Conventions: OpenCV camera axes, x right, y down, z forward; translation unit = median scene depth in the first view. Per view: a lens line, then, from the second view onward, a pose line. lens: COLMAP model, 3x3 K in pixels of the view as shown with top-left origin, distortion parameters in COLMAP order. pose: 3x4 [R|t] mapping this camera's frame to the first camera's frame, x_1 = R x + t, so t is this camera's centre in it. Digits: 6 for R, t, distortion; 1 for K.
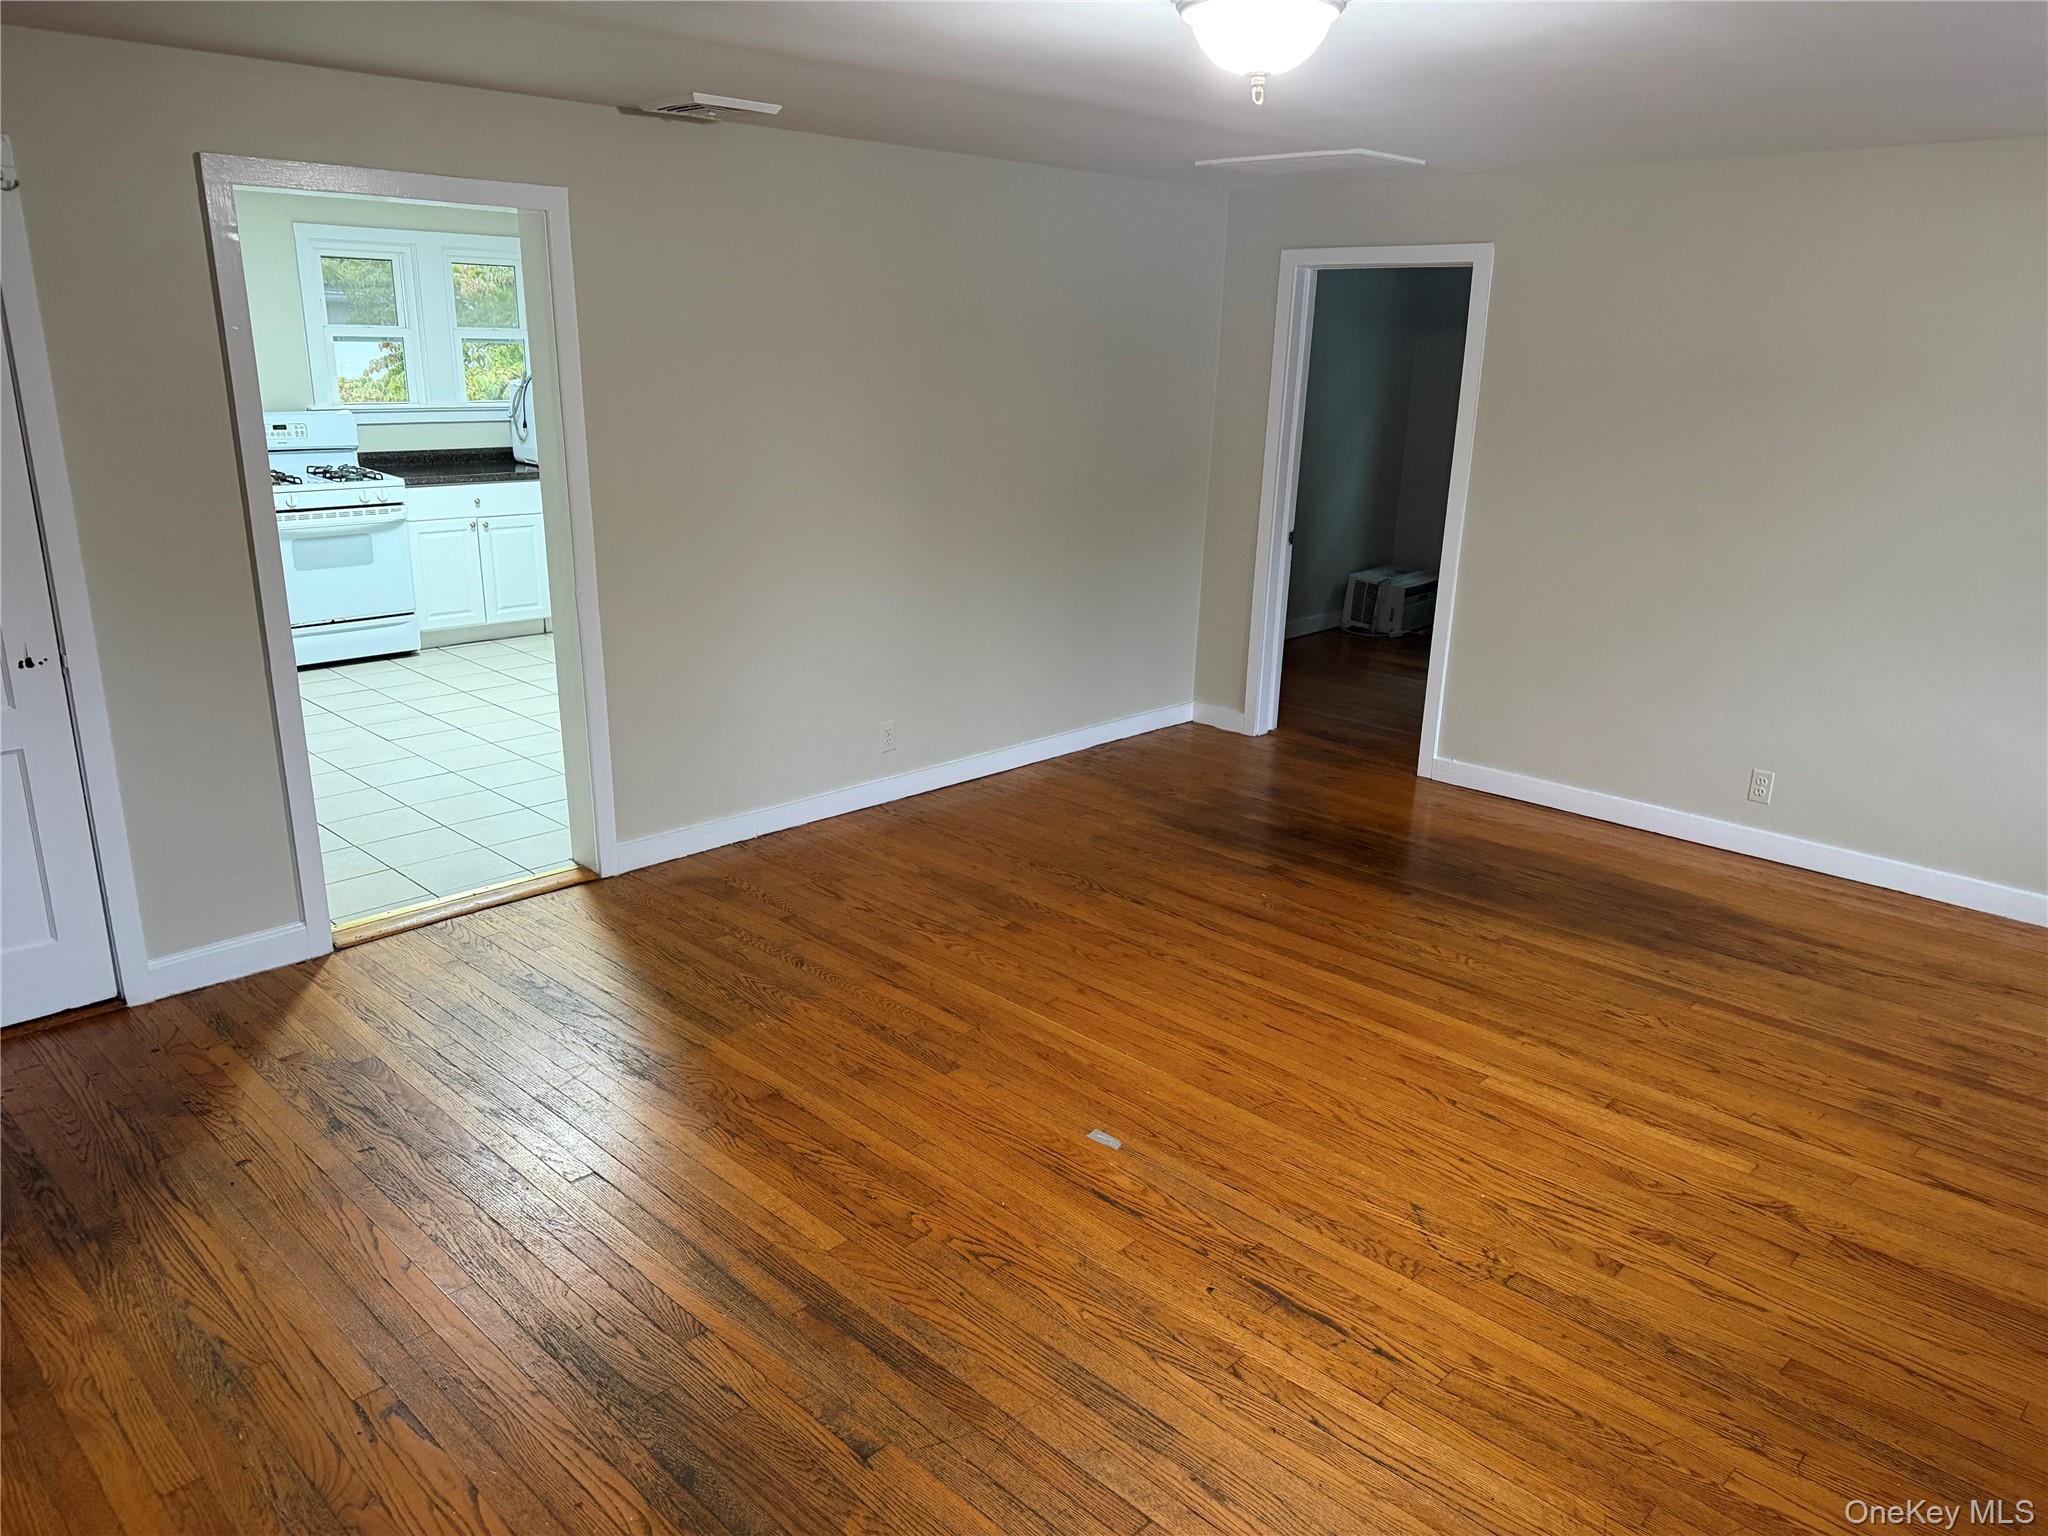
lens RADIAL K [[1422.9, 0, 1031.9], [0, 1422.9, 775.8], [0, 0, 1]] dist [0.068635, -0.031957]
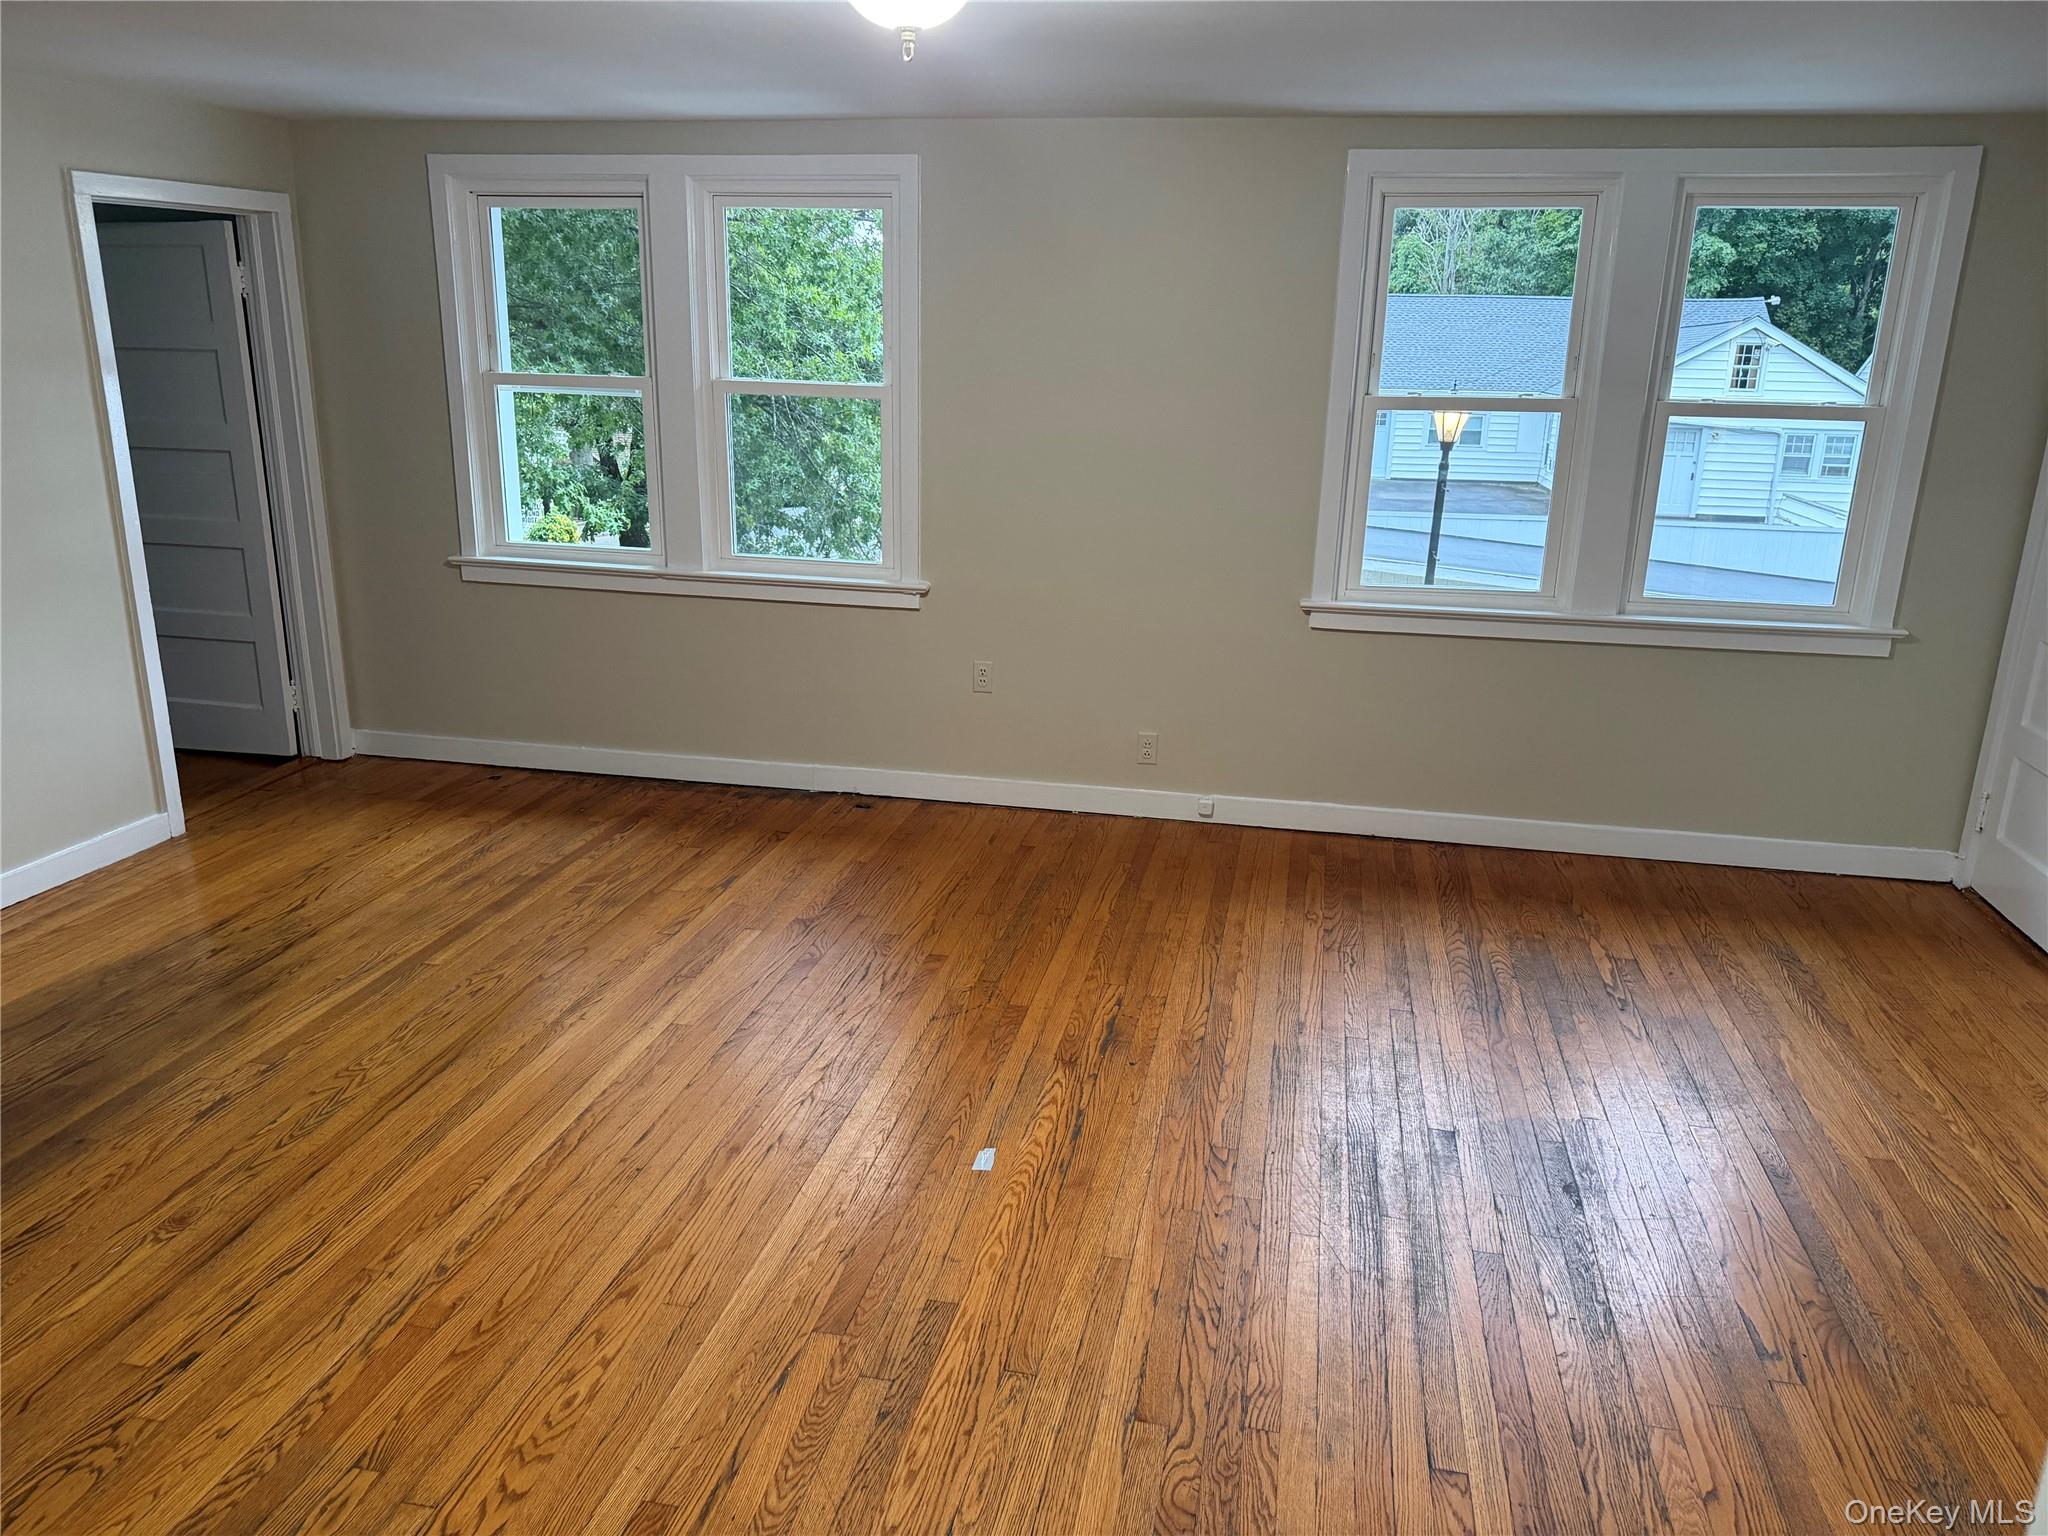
lens RADIAL K [[1422.9, 0, 1029.5], [0, 1422.9, 753.7], [0, 0, 1]] dist [0.068635, -0.031957]
pose [[-0.536130, -0.263451, 0.801972, -0.596580], [0.214383, 0.876406, 0.431221, -0.351262], [-0.816459, 0.403120, -0.413388, 1.145996]]
